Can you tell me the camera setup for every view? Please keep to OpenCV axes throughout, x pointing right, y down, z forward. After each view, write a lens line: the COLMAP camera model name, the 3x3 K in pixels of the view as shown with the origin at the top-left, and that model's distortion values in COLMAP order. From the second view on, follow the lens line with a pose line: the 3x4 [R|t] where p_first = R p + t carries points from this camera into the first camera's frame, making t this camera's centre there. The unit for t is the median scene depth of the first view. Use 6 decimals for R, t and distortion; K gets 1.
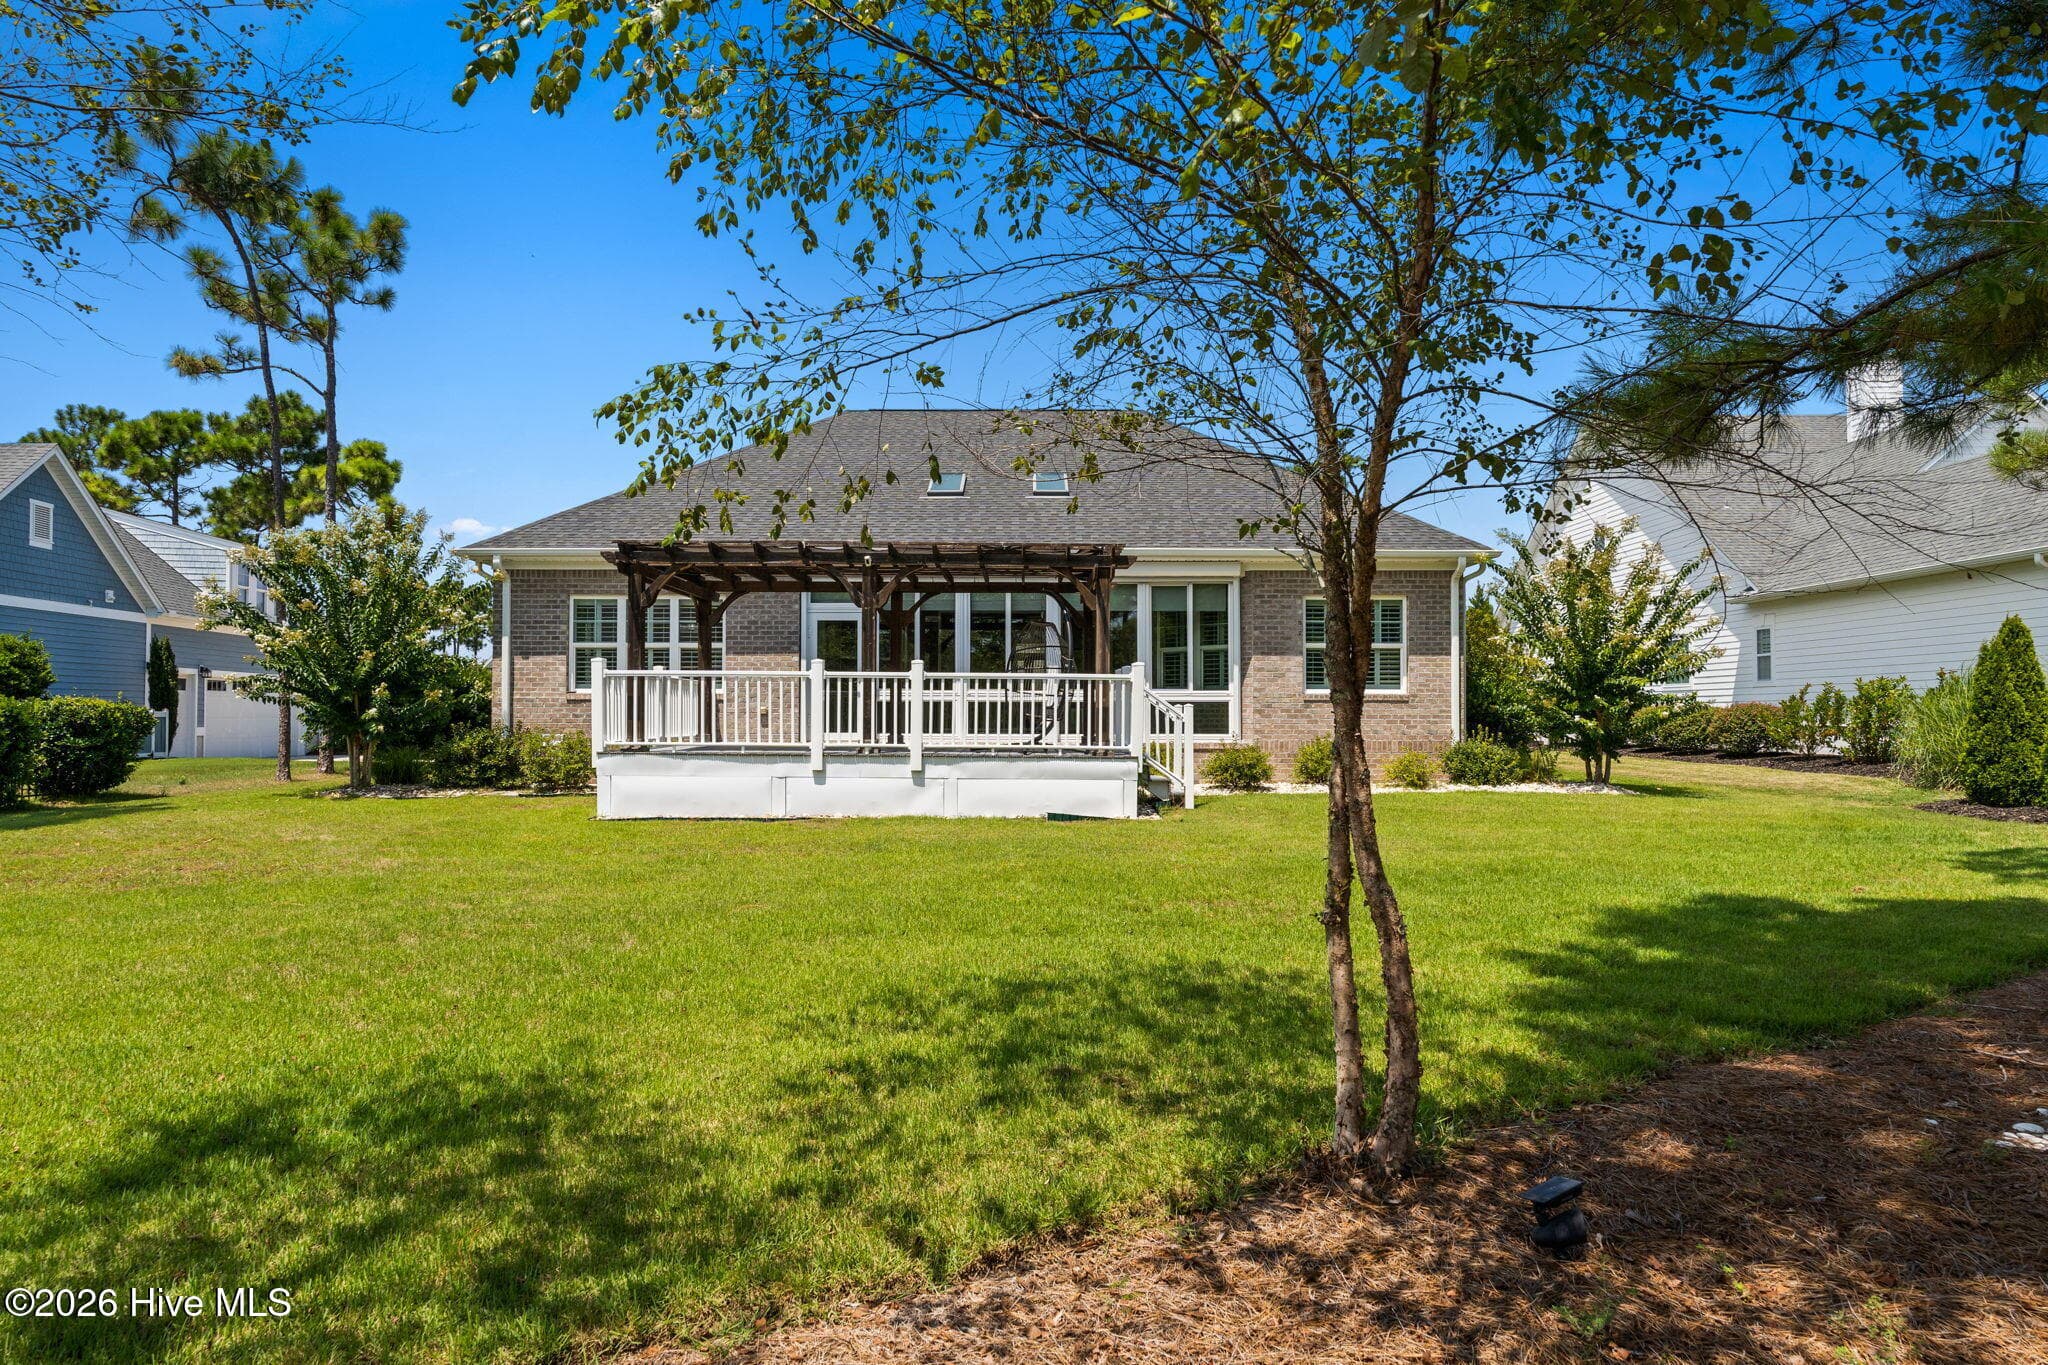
lens RADIAL K [[1202.2, 0, 1024.8], [0, 1202.2, 648.1], [0, 0, 1]] dist [-0.019431, -0.000541]
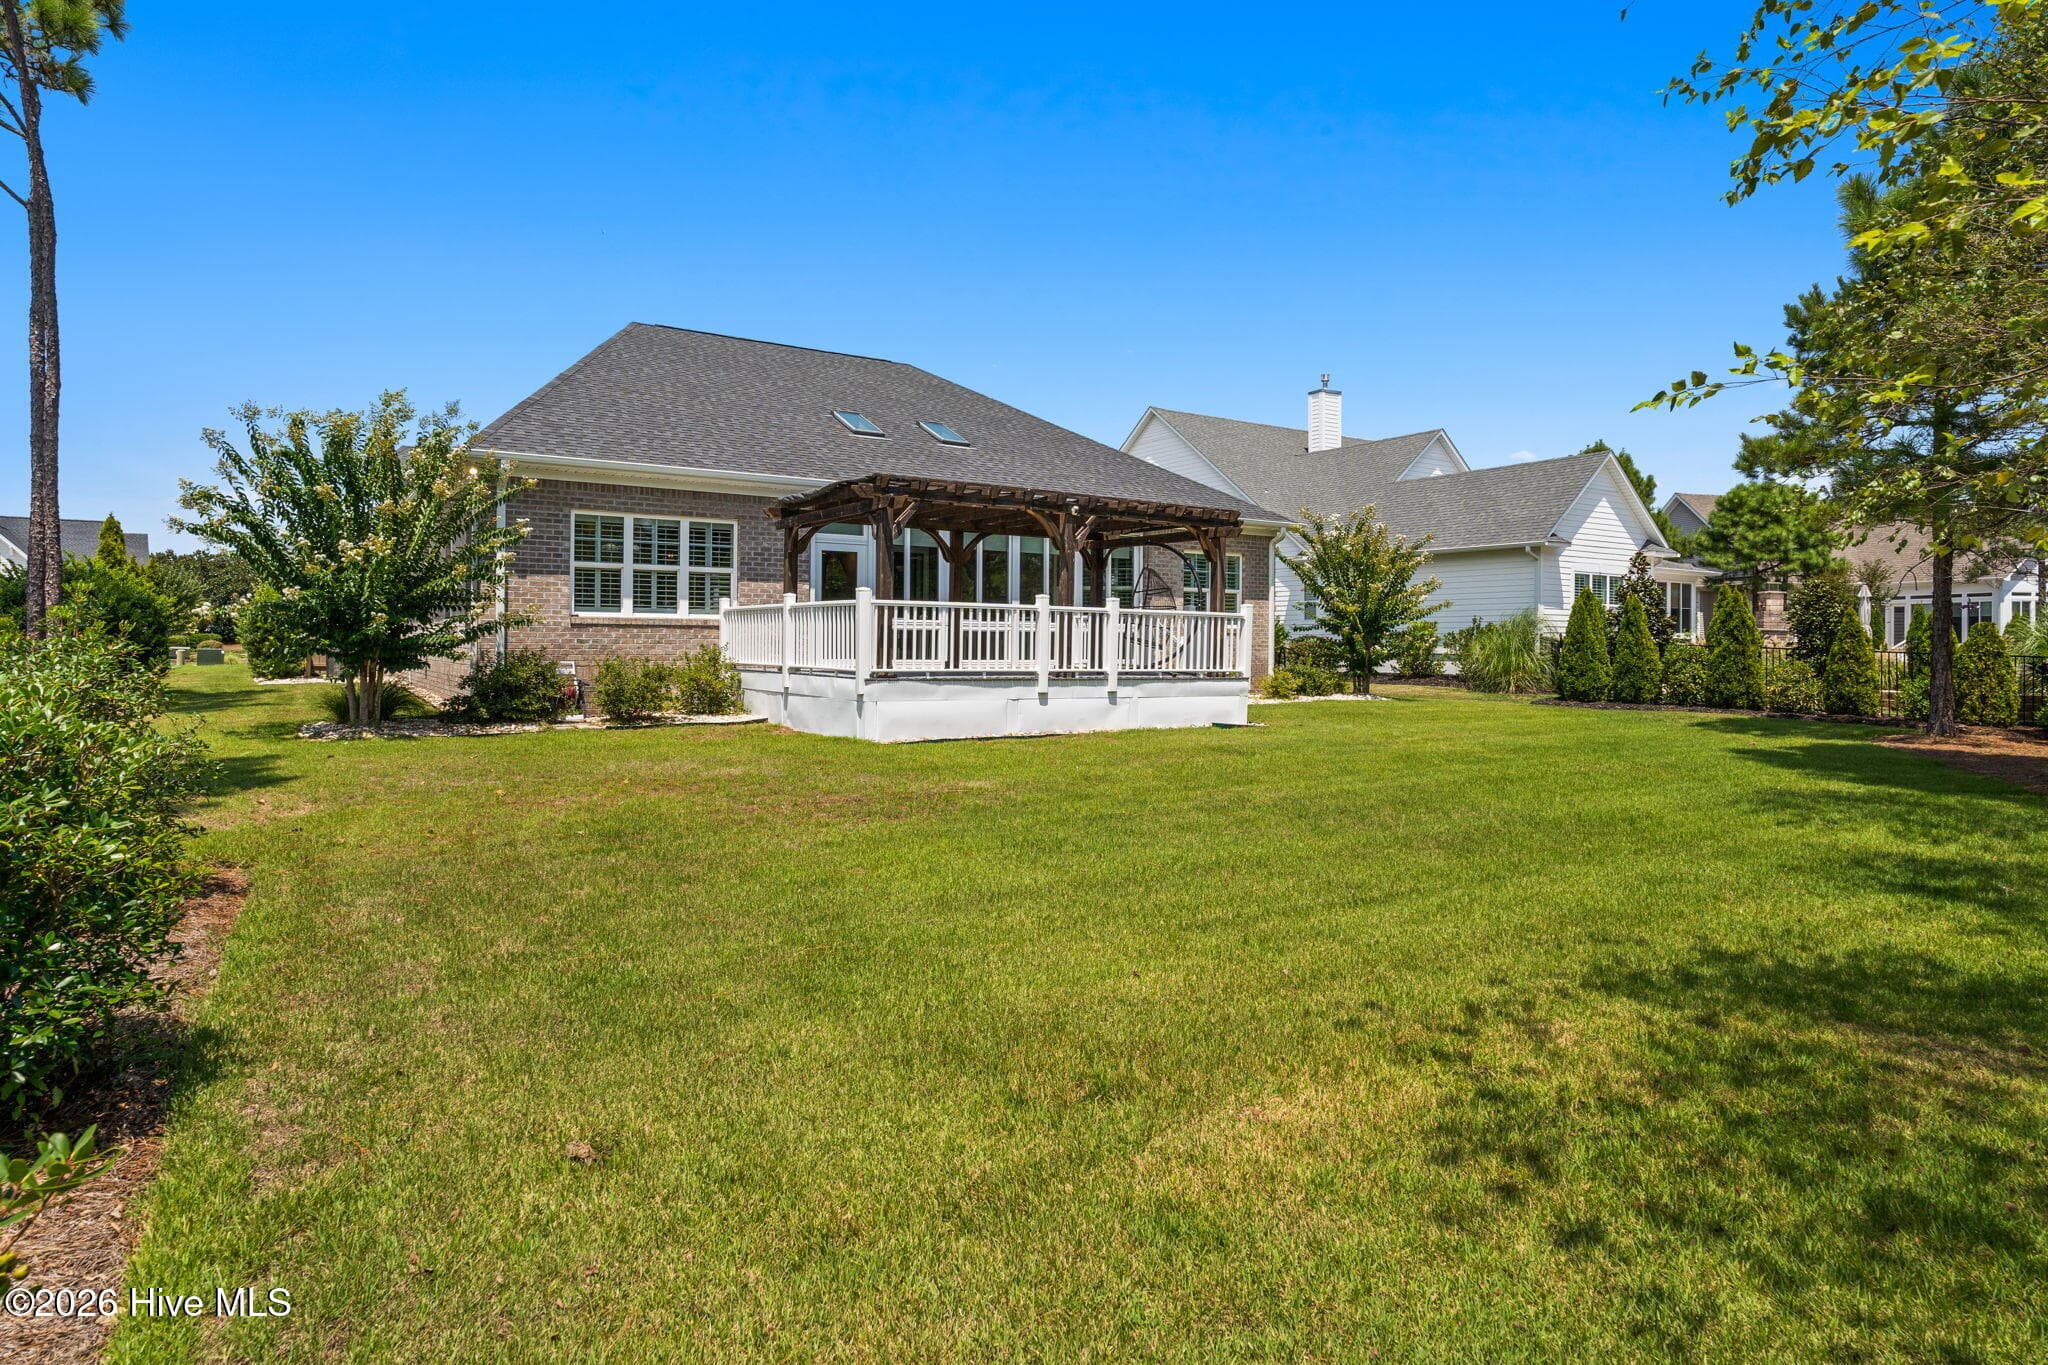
lens RADIAL K [[1202.2, 0, 1024.8], [0, 1202.2, 648.1], [0, 0, 1]] dist [-0.019431, -0.000541]
pose [[0.832274, 0.002043, 0.554360, -0.639645], [-0.037858, 0.997868, 0.053160, -0.000300], [-0.553070, -0.065231, 0.830577, 0.051124]]
